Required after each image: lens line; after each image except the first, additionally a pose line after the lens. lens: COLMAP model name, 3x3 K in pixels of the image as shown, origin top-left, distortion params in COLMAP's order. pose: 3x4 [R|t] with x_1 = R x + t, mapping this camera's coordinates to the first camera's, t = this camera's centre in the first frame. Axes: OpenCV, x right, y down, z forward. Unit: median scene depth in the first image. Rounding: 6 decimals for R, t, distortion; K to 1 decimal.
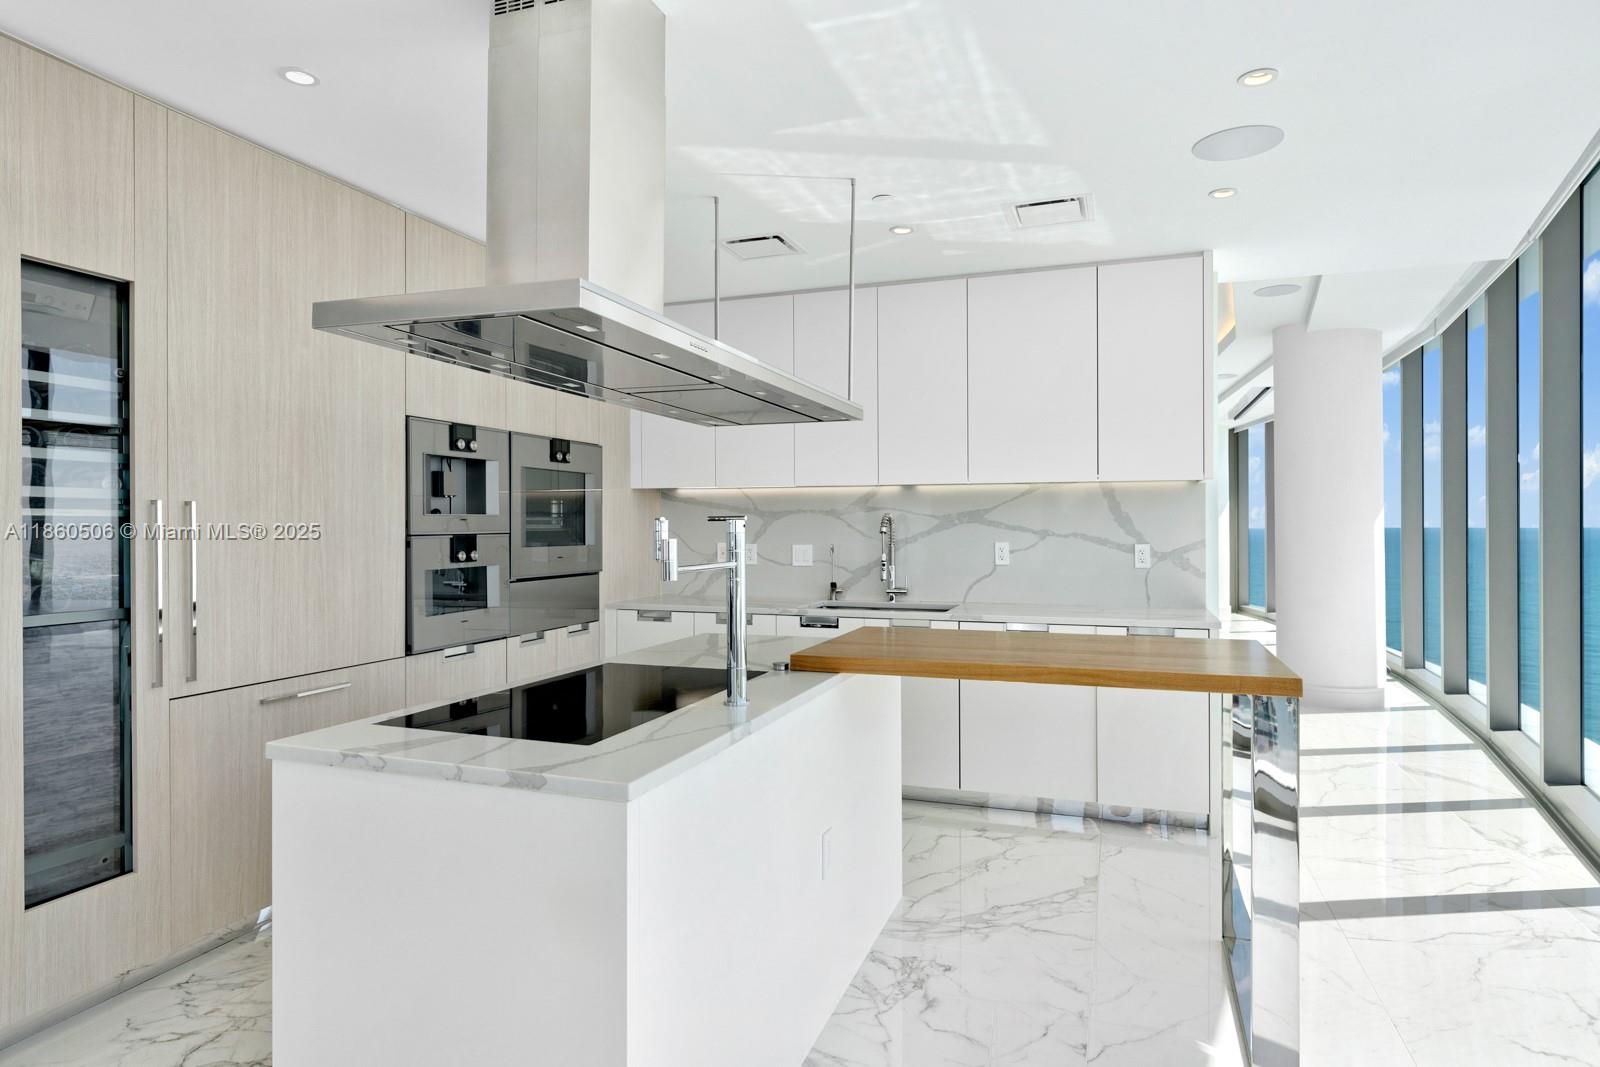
lens RADIAL K [[914.4, 0, 792.8], [0, 914.4, 528.0], [0, 0, 1]] dist [-0.000352, 0.002024]
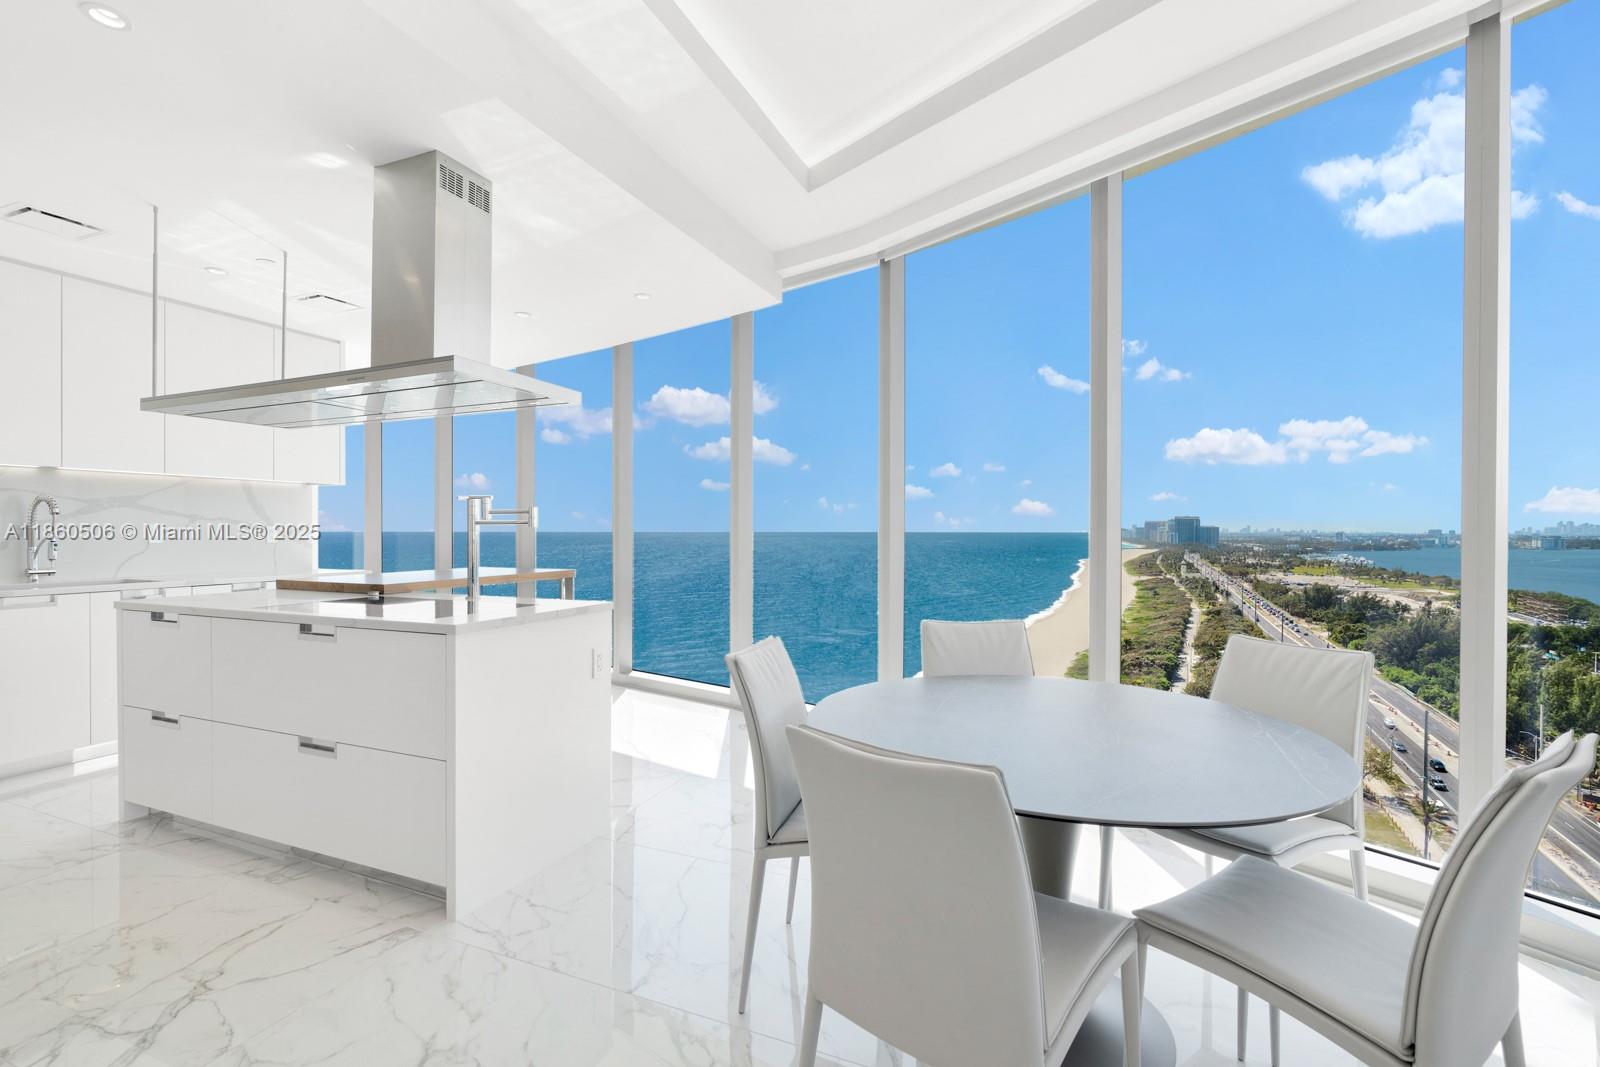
lens RADIAL K [[731.3, 0, 796.4], [0, 731.3, 528.2], [0, 0, 1]] dist [-0.005676, 0.001330]
pose [[0.060769, 0.002853, 0.998148, -0.665735], [-0.000394, 0.999996, -0.002834, 0.022959], [-0.998152, -0.000221, 0.060770, 0.118304]]
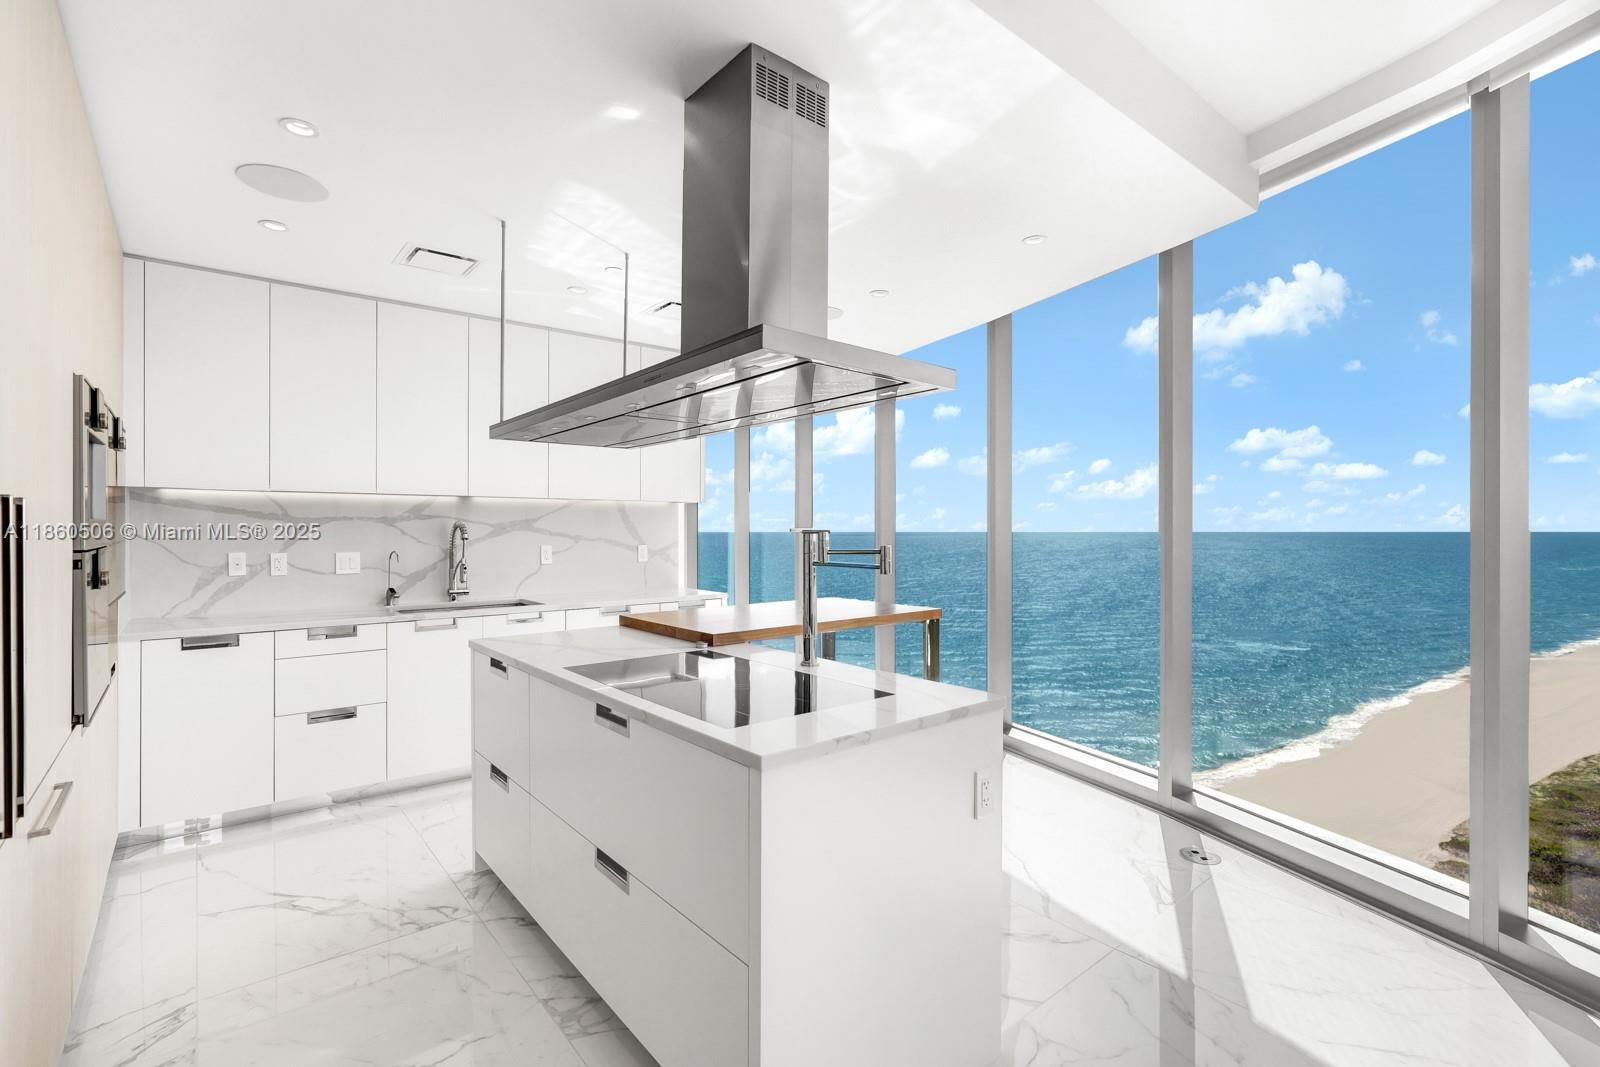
lens RADIAL K [[731.3, 0, 796.4], [0, 731.3, 528.2], [0, 0, 1]] dist [-0.005676, 0.001330]
pose [[0.510375, 0.000481, 0.859952, -0.454111], [-0.000290, 1.000000, -0.000387, -0.007939], [-0.859952, -0.000052, 0.510375, 0.206001]]
